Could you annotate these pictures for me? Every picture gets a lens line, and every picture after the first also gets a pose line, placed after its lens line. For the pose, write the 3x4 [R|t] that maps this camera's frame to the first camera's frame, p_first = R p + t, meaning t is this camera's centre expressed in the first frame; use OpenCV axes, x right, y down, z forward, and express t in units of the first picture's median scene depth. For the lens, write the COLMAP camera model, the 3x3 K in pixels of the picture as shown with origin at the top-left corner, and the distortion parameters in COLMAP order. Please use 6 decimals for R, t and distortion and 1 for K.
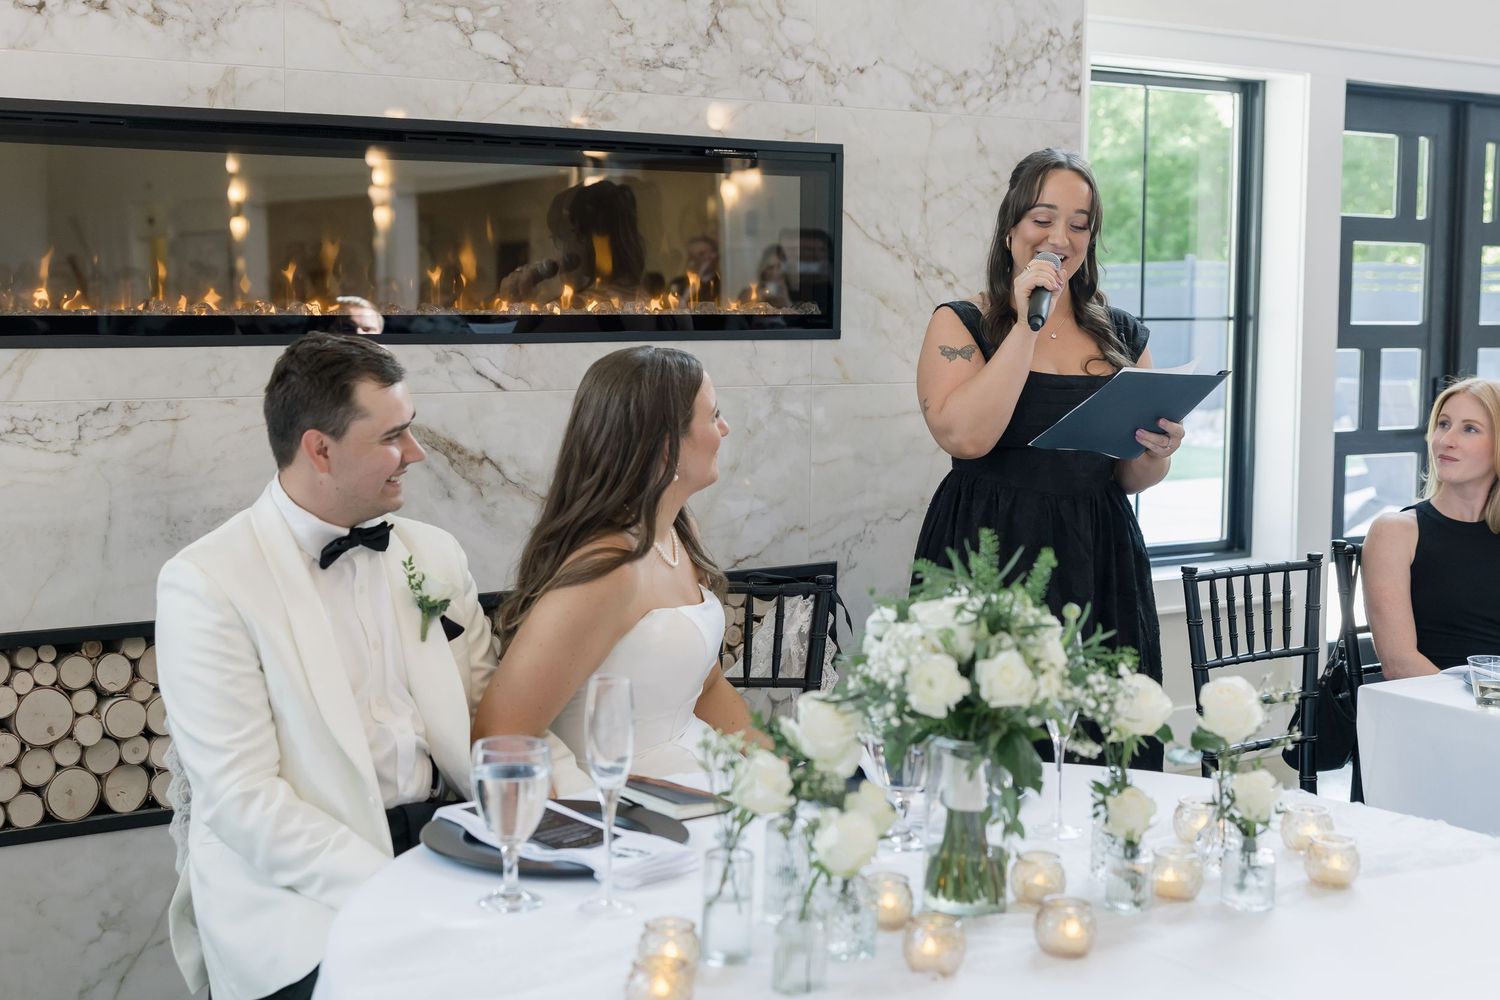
lens RADIAL K [[2168.1, 0, 774.9], [0, 2168.1, 464.0], [0, 0, 1]] dist [-0.011043, 0.062370]
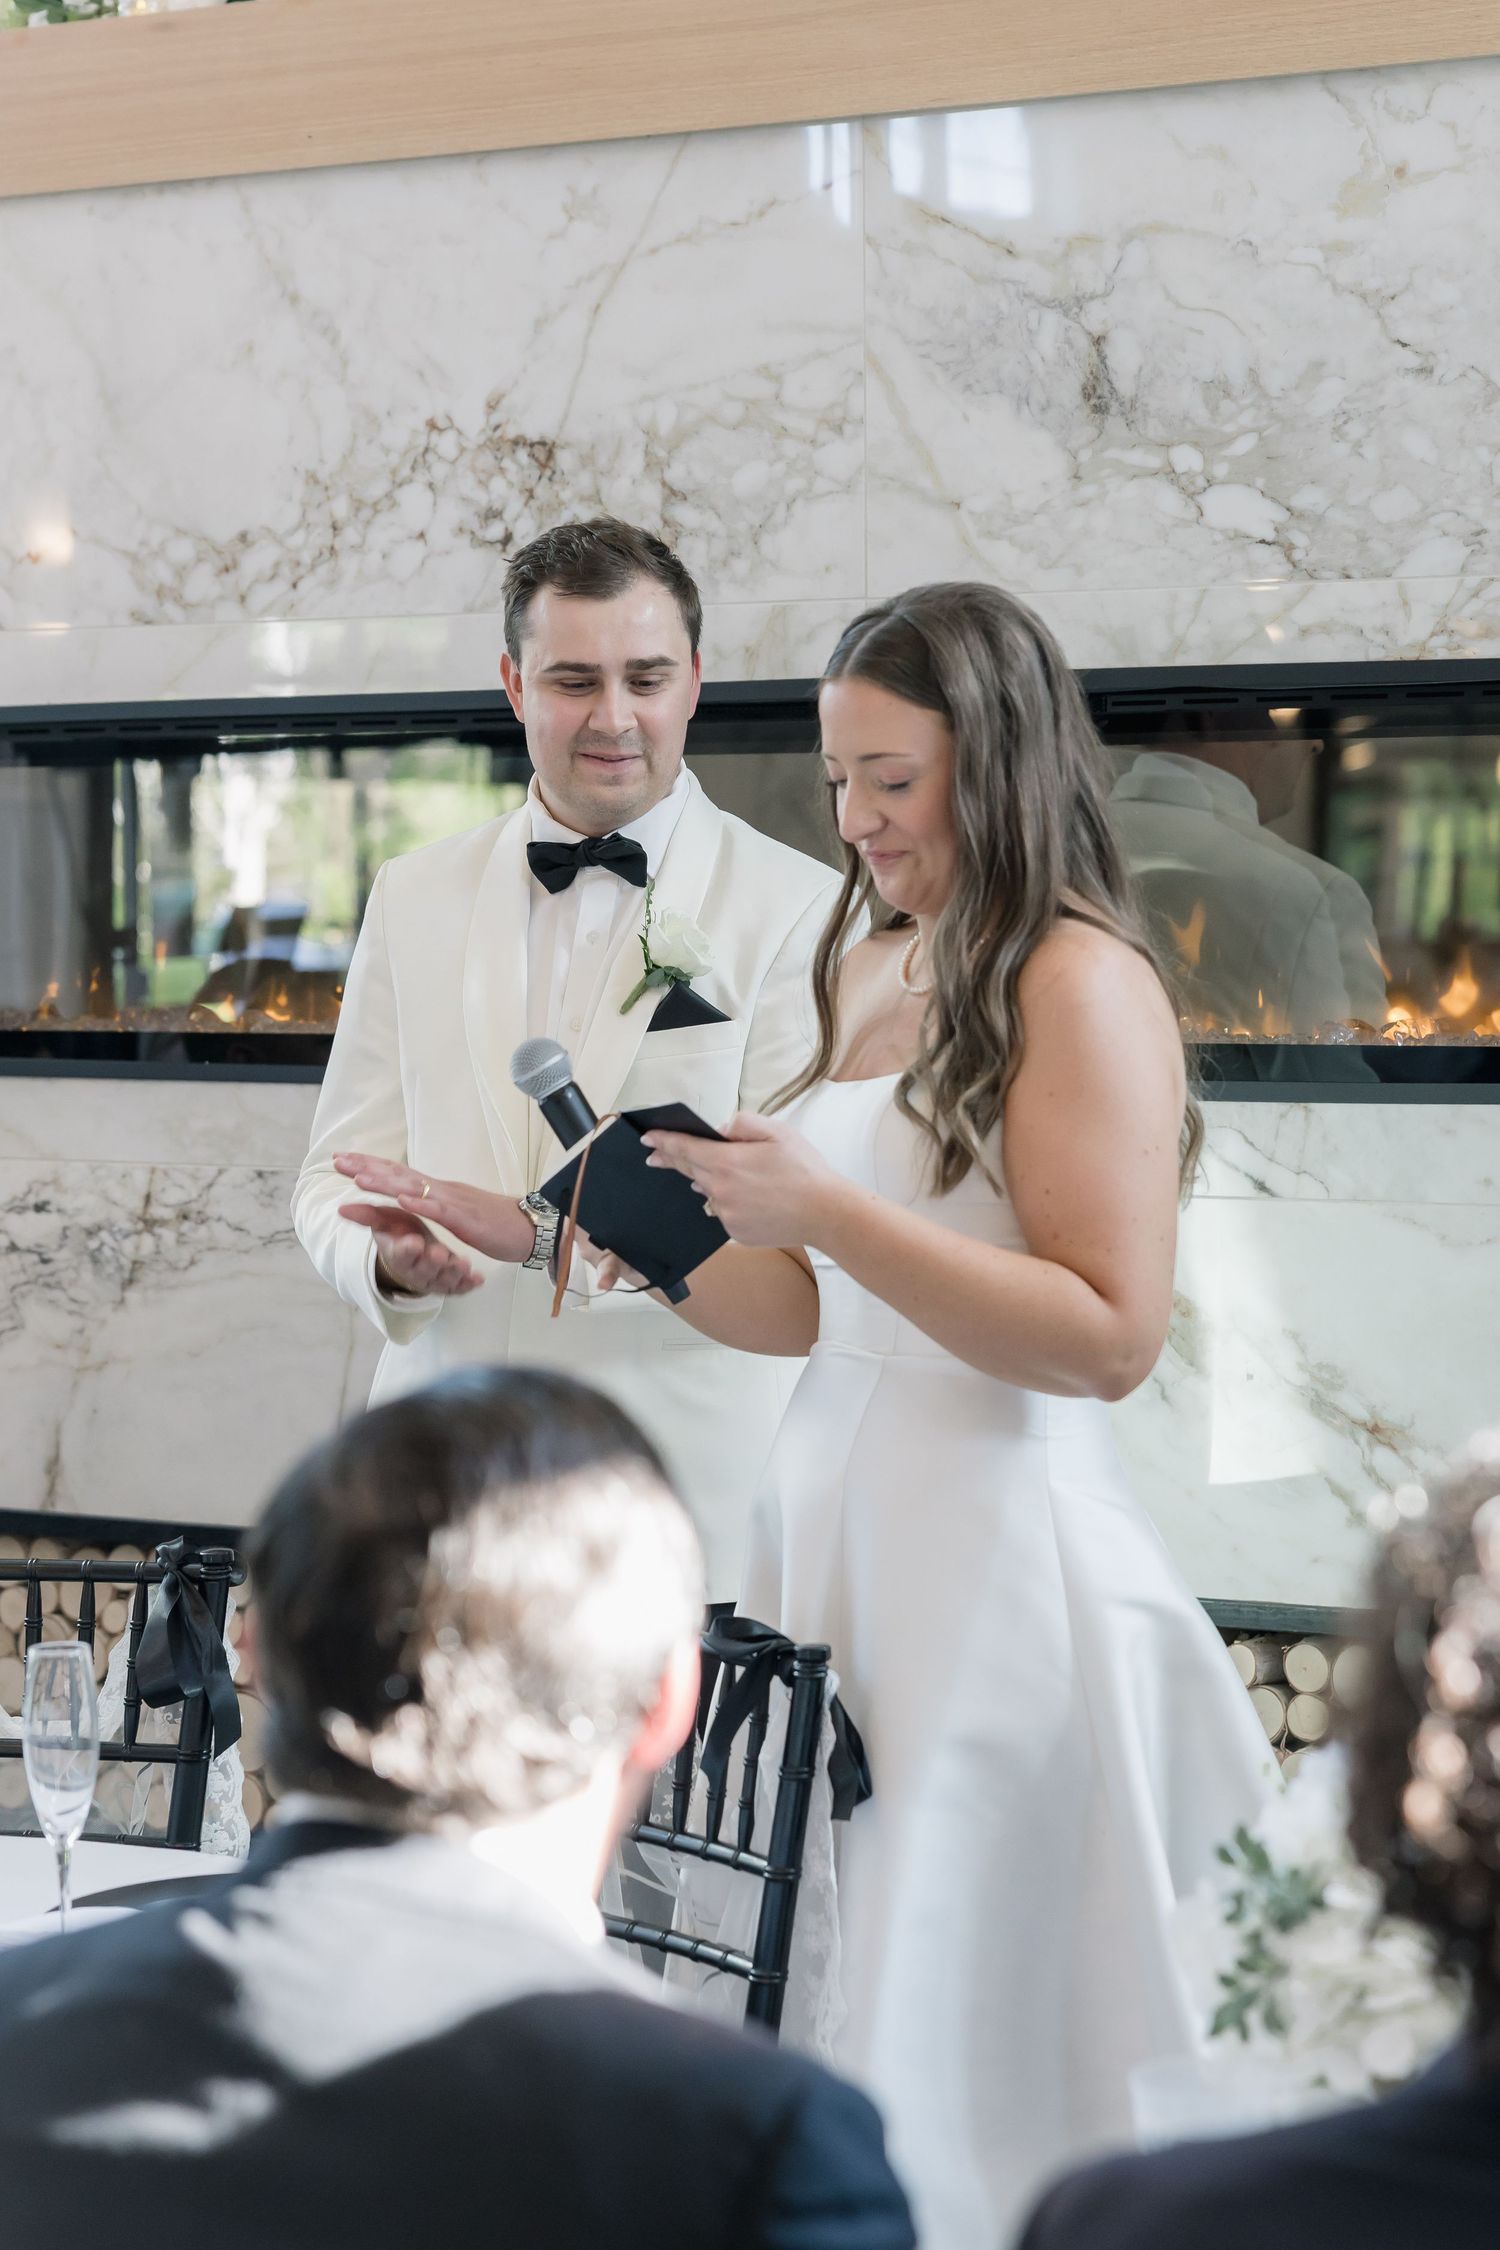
lens RADIAL K [[4222.4, 0, 1196.5], [0, 4222.4, 1016.3], [0, 0, 1]] dist [0.025629, -0.135745]
pose [[0.490411, 0.008784, -0.871447, 0.682009], [-0.066494, 0.997411, -0.027366, -0.045757], [0.868951, 0.071367, 0.489726, 0.490216]]
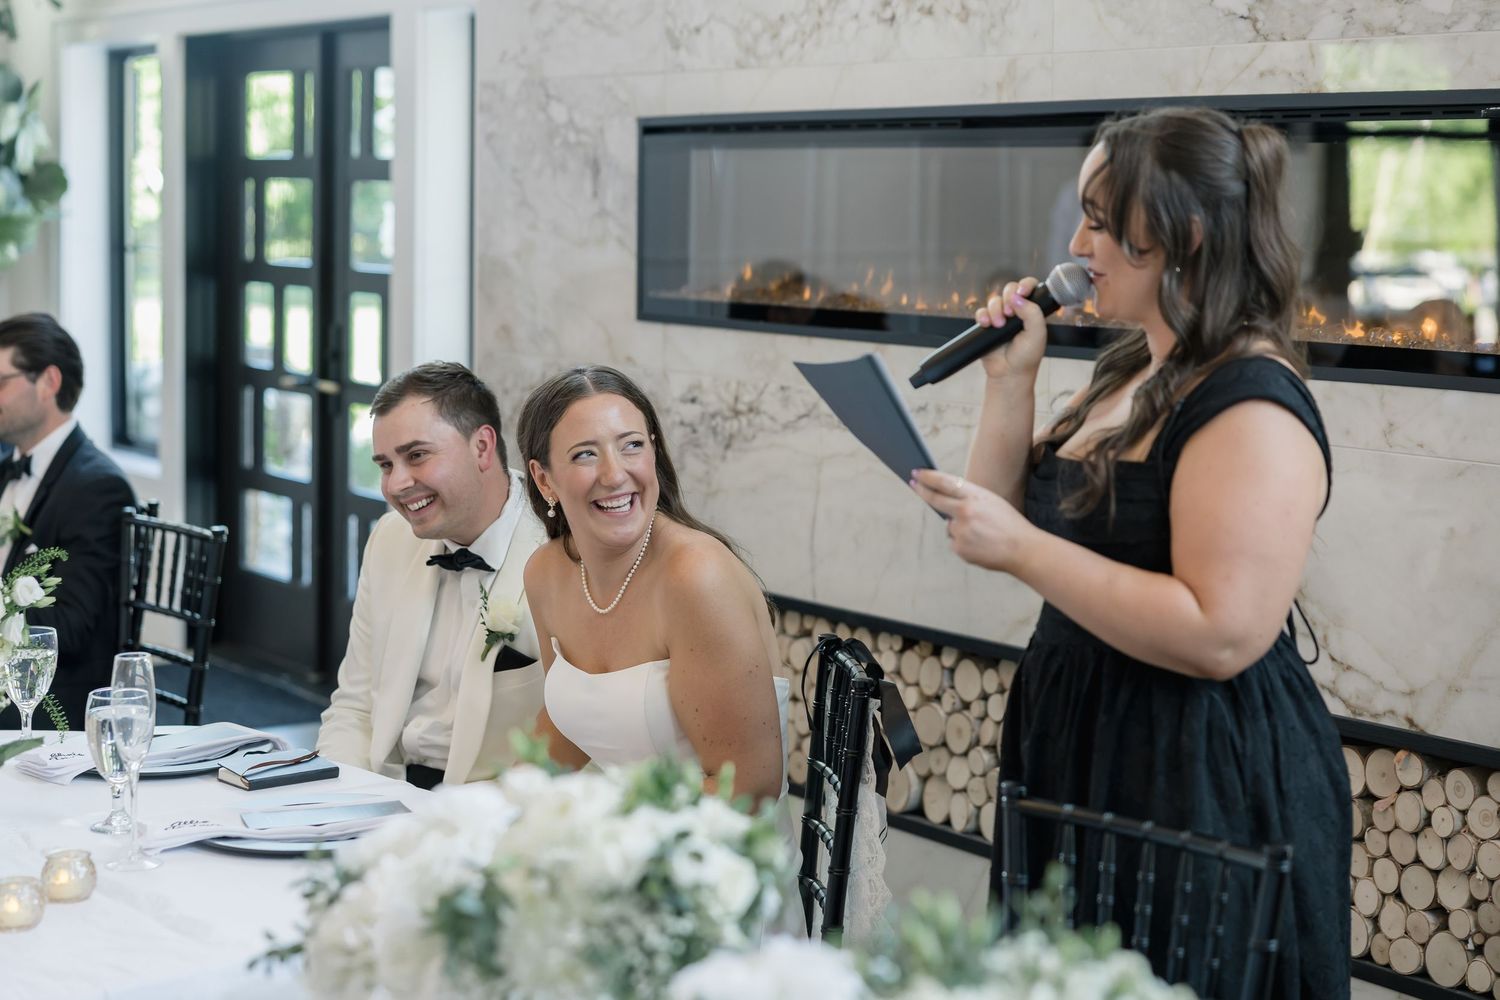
lens RADIAL K [[2814.9, 0, 750.0], [0, 2814.9, 272.3], [0, 0, 1]] dist [0.025629, -0.135745]
pose [[-0.013707, 0.012453, -0.999829, 0.855364], [-0.103868, 0.994495, 0.013810, -0.084226], [0.994497, 0.104040, -0.012338, 0.801642]]
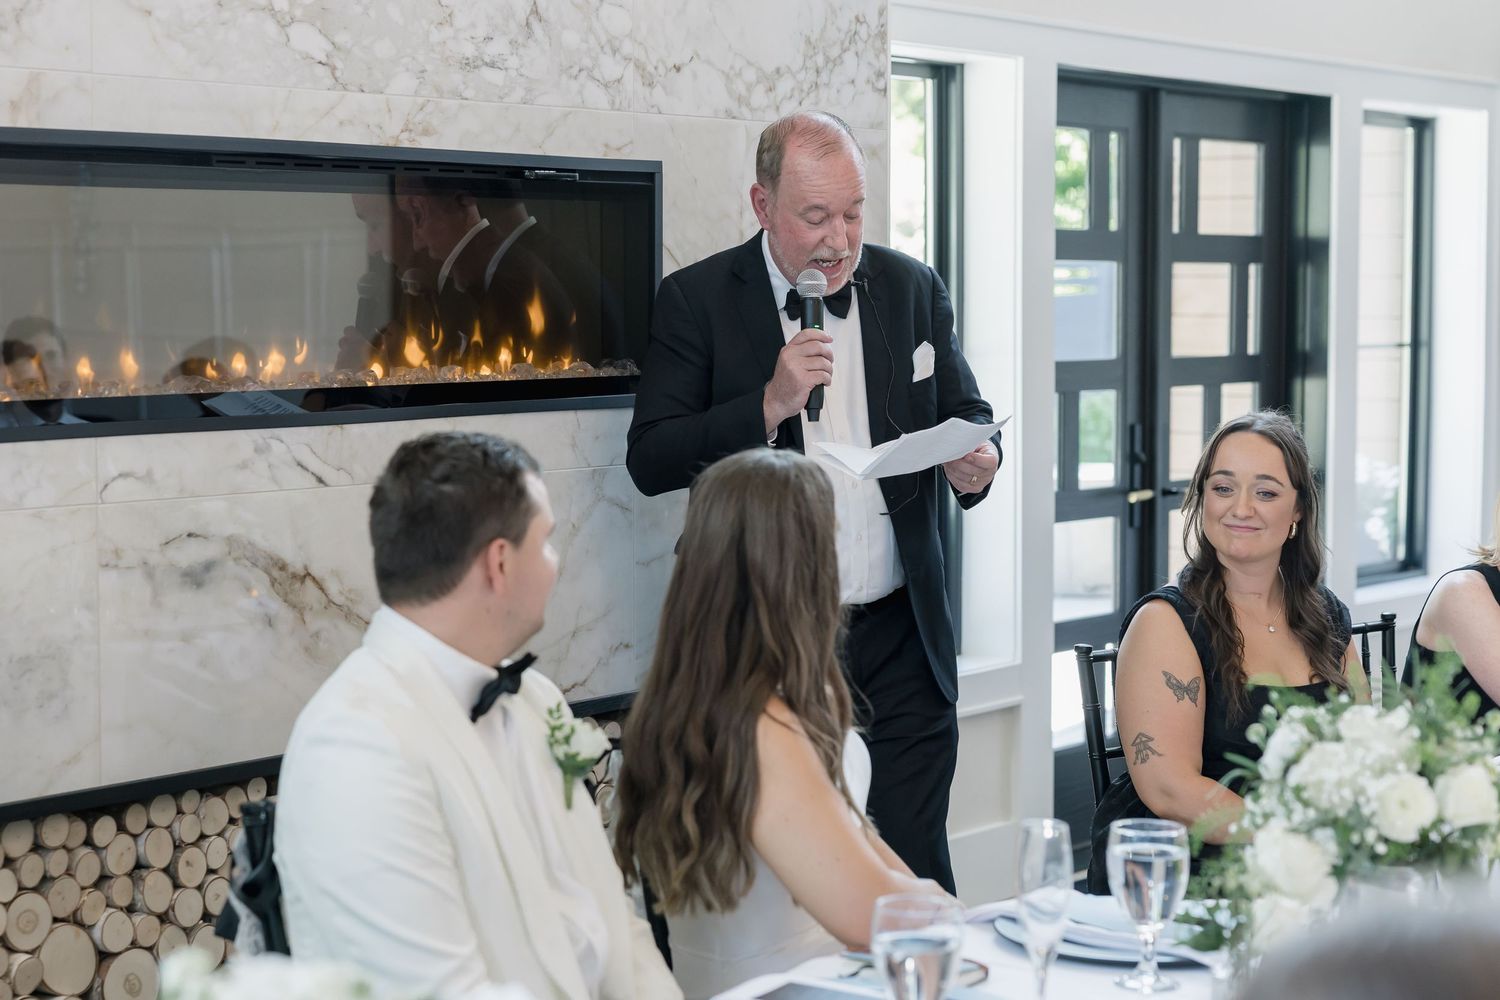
lens RADIAL K [[3040.8, 0, 750.0], [0, 3040.8, 500.0], [0, 0, 1]] dist [0.030393, -0.127451]
pose [[0.948058, -0.033236, 0.316356, -0.312678], [0.036329, 0.999332, -0.003882, -0.018537], [-0.316016, 0.015173, 0.948632, -0.073179]]
